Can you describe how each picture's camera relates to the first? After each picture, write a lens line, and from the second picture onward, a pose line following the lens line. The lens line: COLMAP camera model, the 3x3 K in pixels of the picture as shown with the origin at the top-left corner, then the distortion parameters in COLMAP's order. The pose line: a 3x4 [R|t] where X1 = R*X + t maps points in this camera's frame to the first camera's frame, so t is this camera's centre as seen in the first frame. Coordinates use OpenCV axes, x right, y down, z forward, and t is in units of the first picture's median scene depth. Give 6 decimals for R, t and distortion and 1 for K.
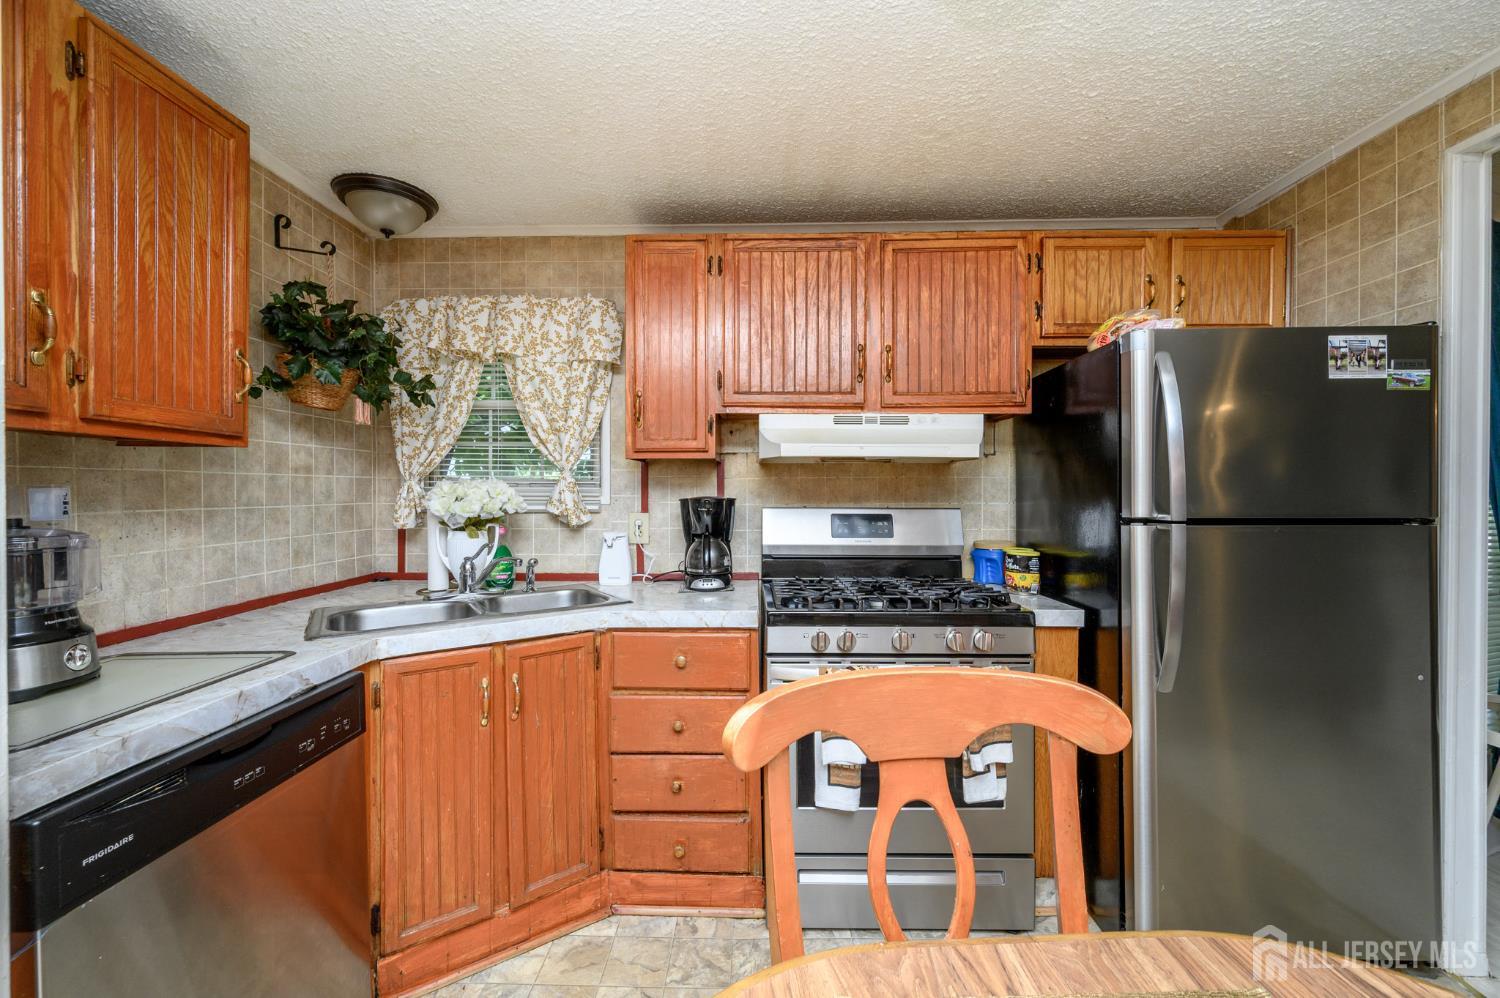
lens RADIAL K [[599.0, 0, 746.3], [0, 599.0, 490.9], [0, 0, 1]] dist [-0.000306, -0.000022]
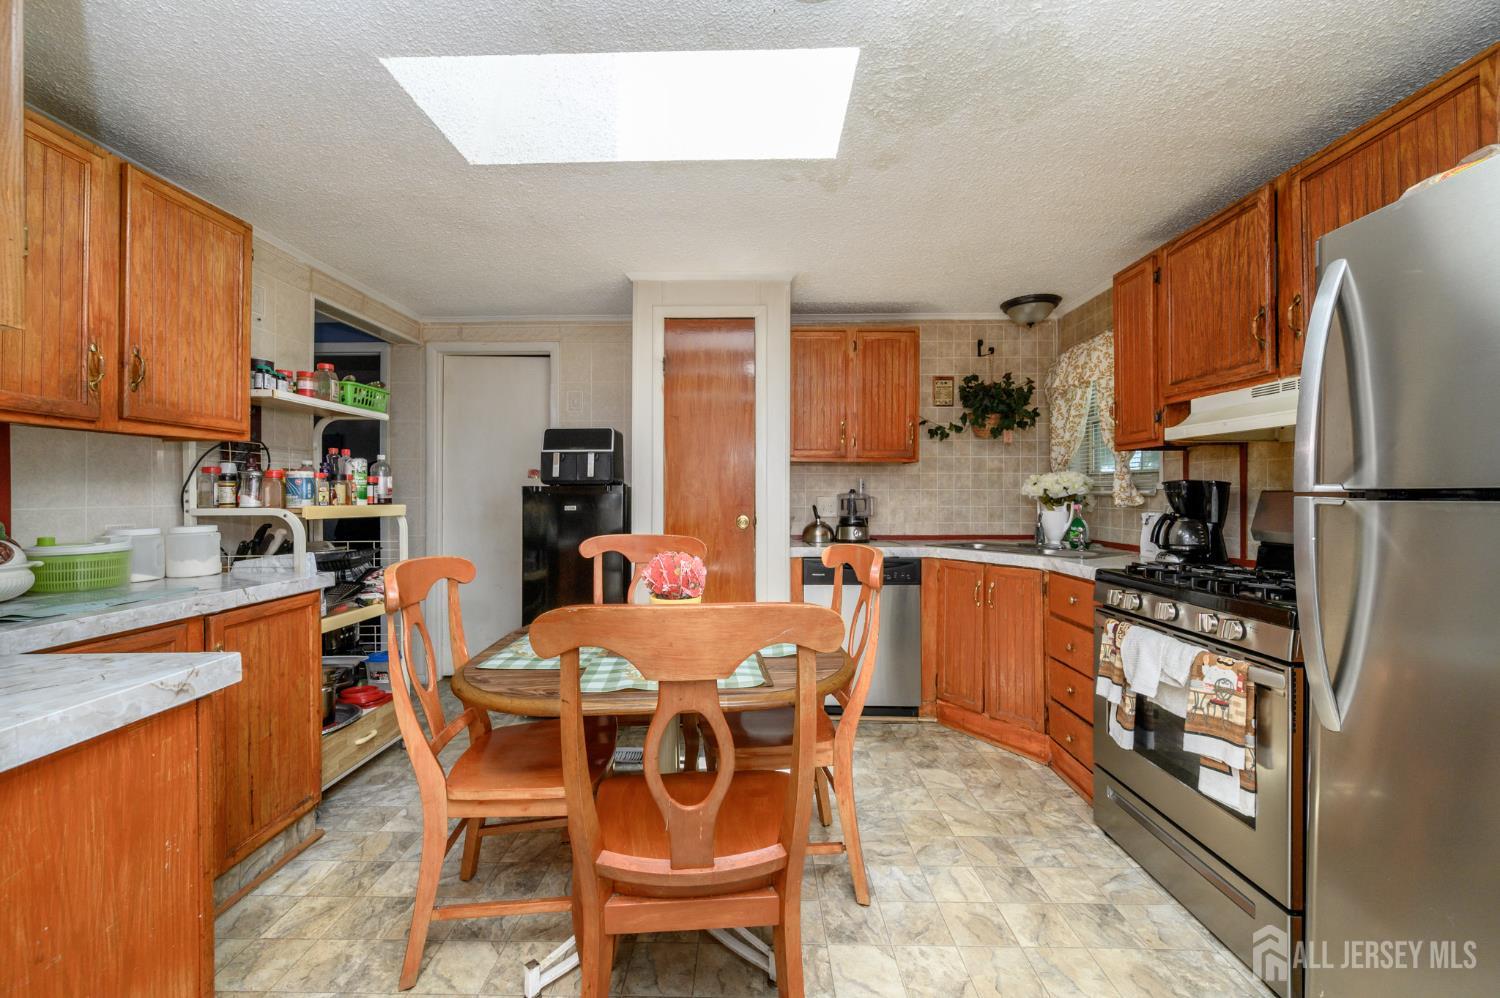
lens RADIAL K [[579.3, 0, 736.3], [0, 579.3, 490.6], [0, 0, 1]] dist [0.000547, 0.000021]
pose [[-0.002350, -0.005232, -0.999984, 1.055115], [-0.004713, 0.999975, -0.005221, 0.040881], [0.999986, 0.004701, -0.002375, 0.210186]]
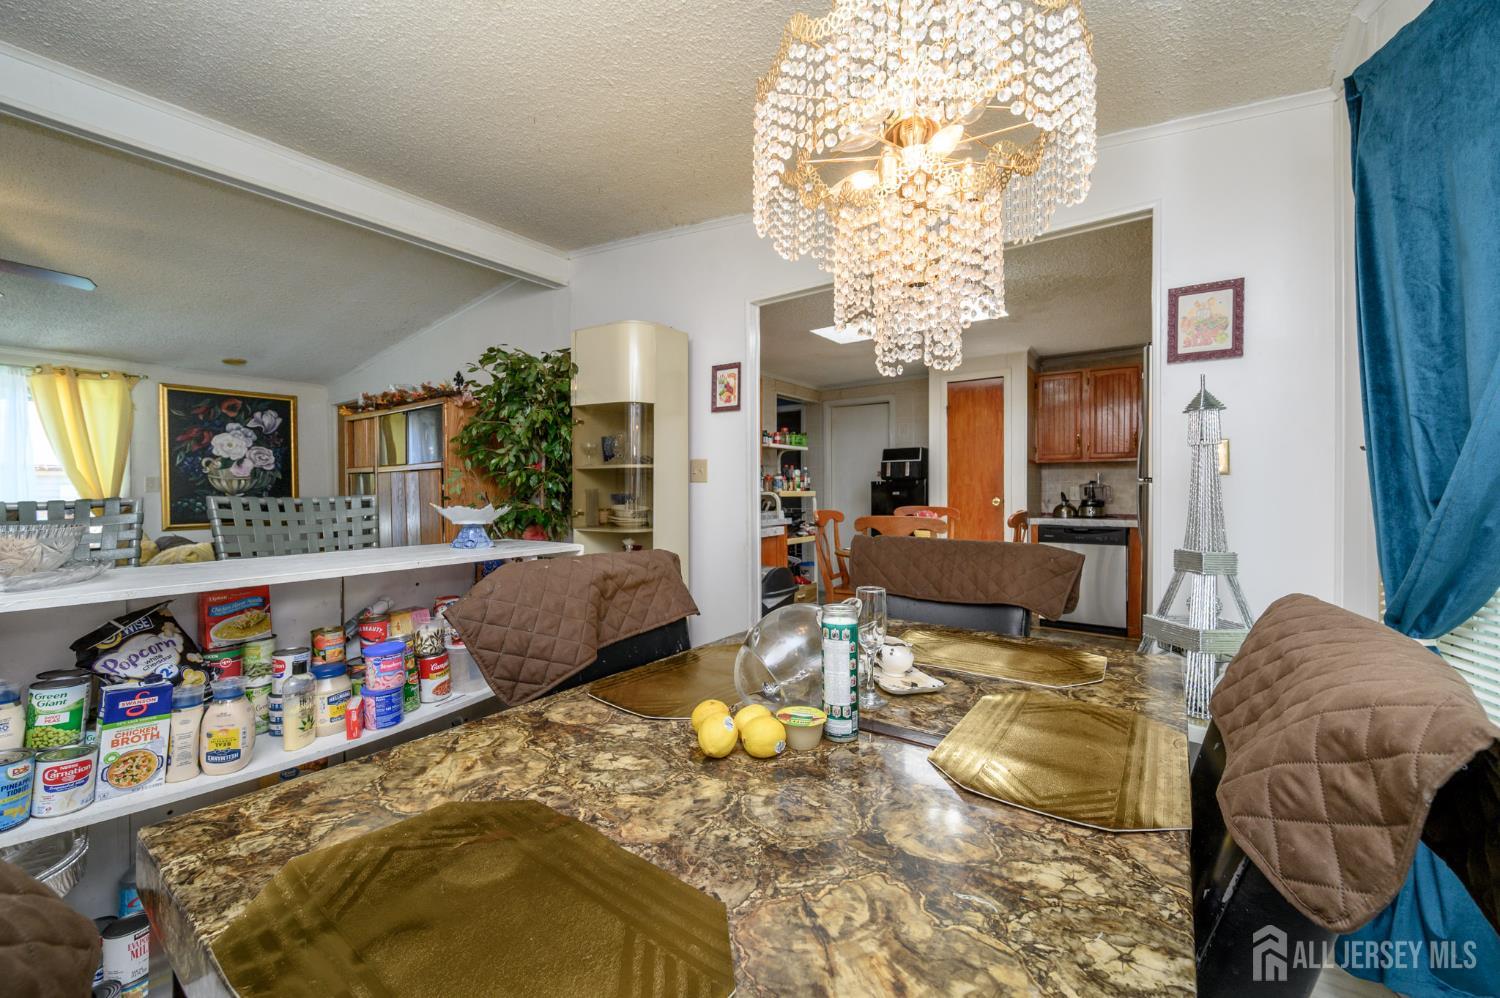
lens RADIAL K [[579.3, 0, 736.3], [0, 579.3, 490.6], [0, 0, 1]] dist [0.000547, 0.000021]
pose [[-0.592462, 0.006826, -0.805569, 2.162417], [0.001844, 0.999973, 0.007117, 0.047357], [0.805596, 0.002731, -0.592459, 0.772478]]
